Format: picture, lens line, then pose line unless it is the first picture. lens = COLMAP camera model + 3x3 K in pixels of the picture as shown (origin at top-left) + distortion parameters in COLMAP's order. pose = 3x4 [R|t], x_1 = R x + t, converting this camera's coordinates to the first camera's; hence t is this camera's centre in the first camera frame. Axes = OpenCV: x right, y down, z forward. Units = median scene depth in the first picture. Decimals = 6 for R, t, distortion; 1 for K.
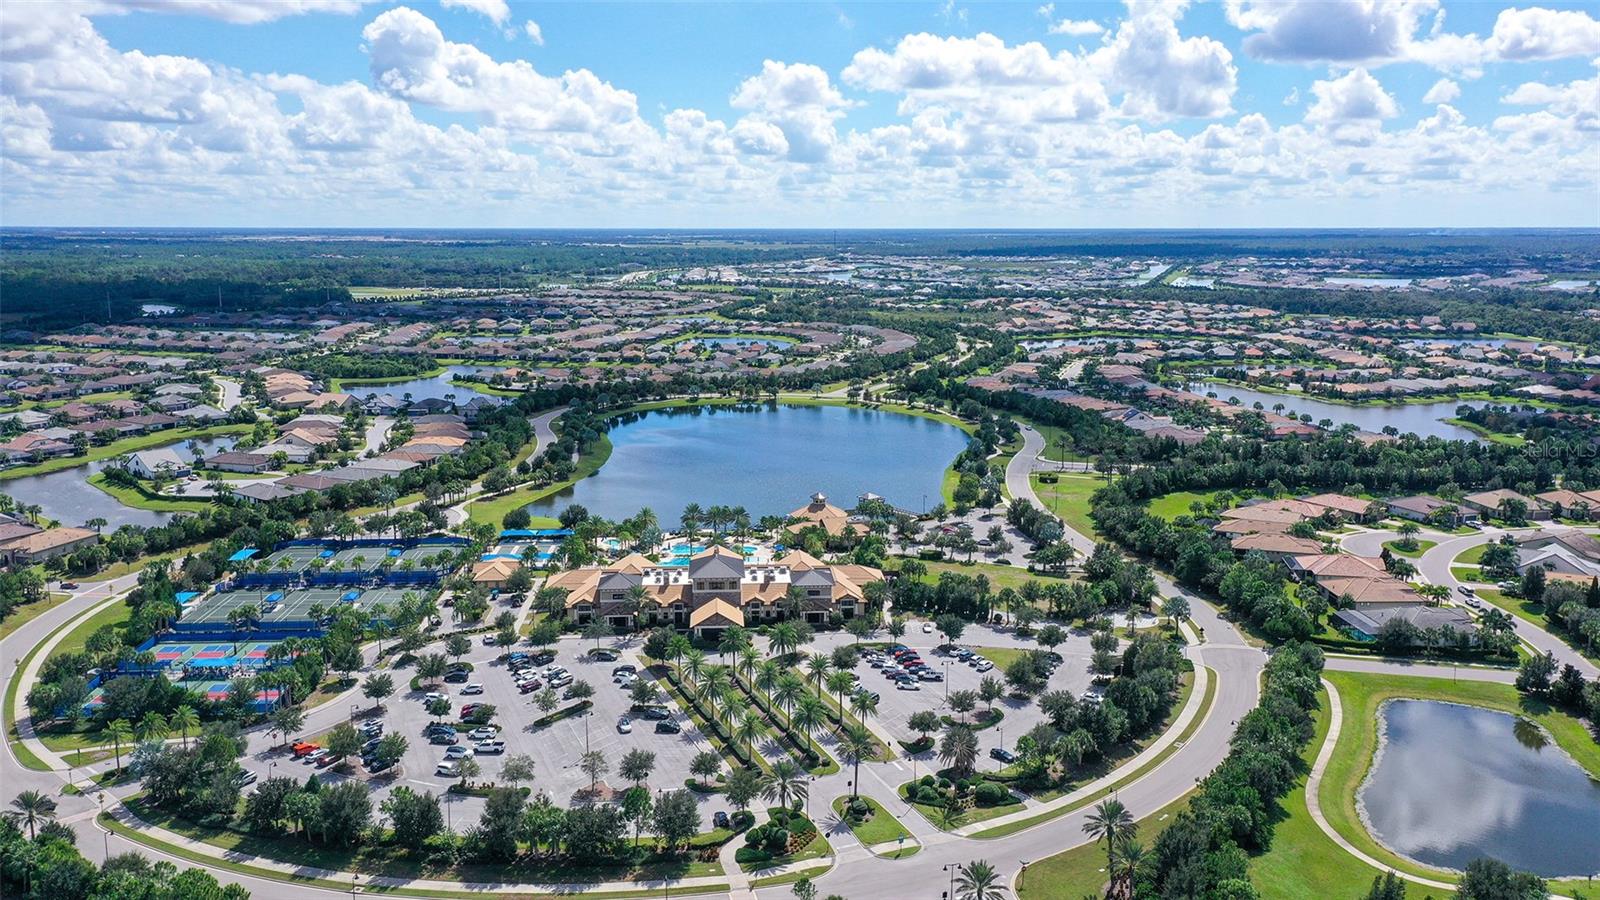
lens RADIAL K [[1285.1, 0, 800.0], [0, 1285.1, 450.0], [0, 0, 1]] dist [0.026252, -0.007820]
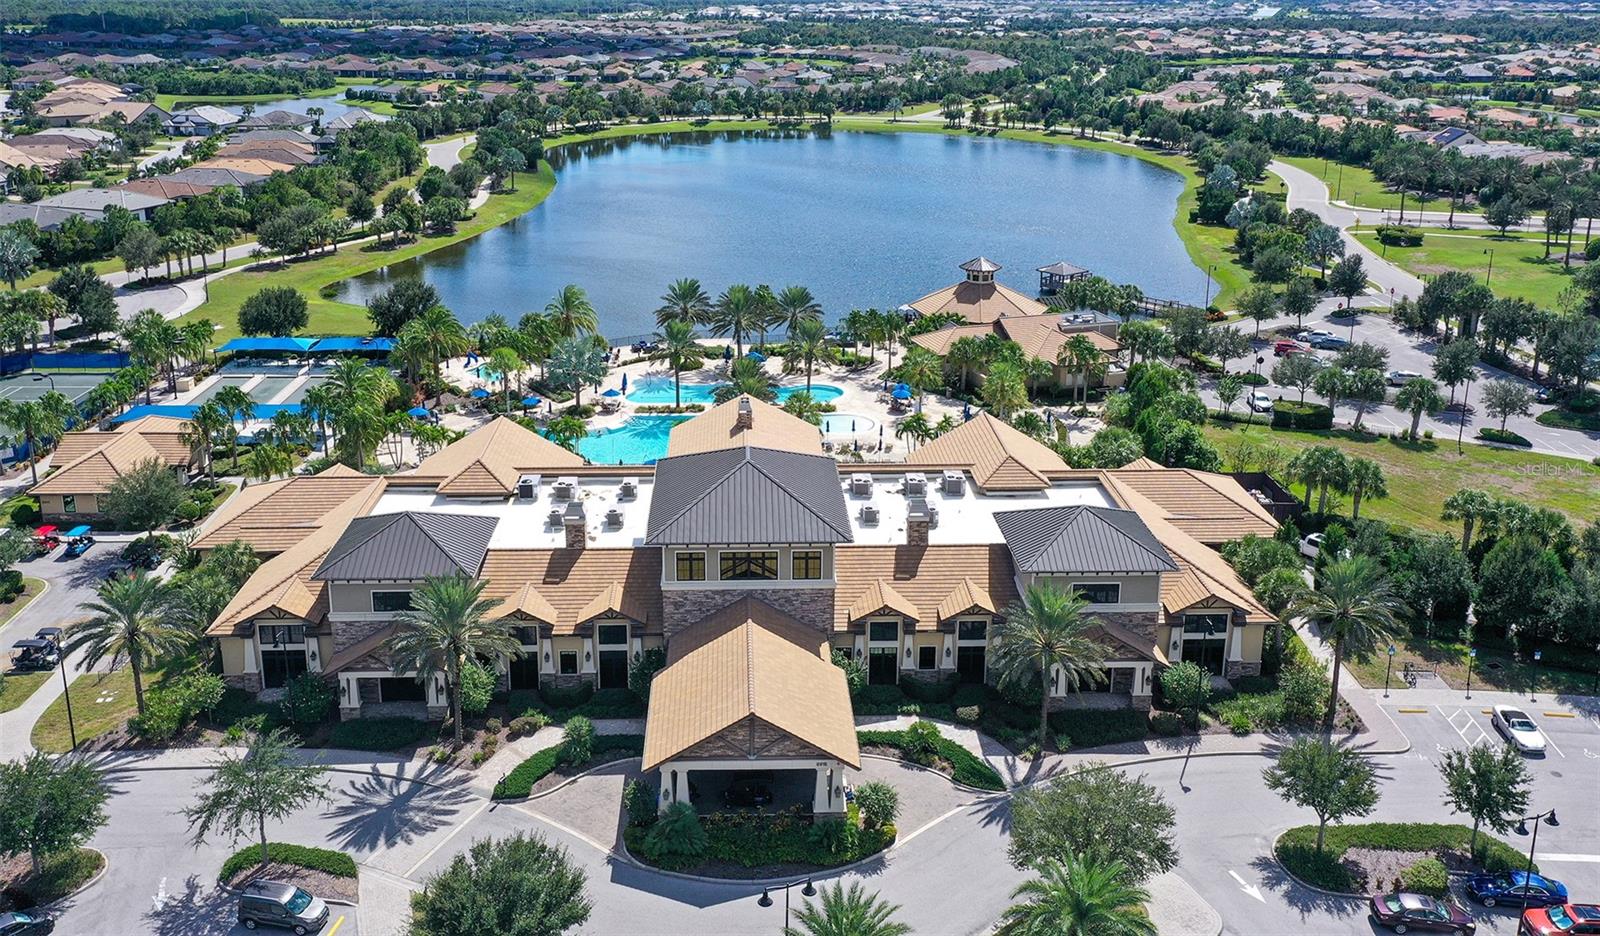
lens RADIAL K [[1693.0, 0, 800.0], [0, 1693.0, 468.0], [0, 0, 1]] dist [0.049105, 0.005050]
pose [[0.999586, 0.012063, -0.026112, -0.030719], [-0.008123, 0.989244, 0.146047, 0.021684], [0.027593, -0.145775, 0.988933, 0.444984]]
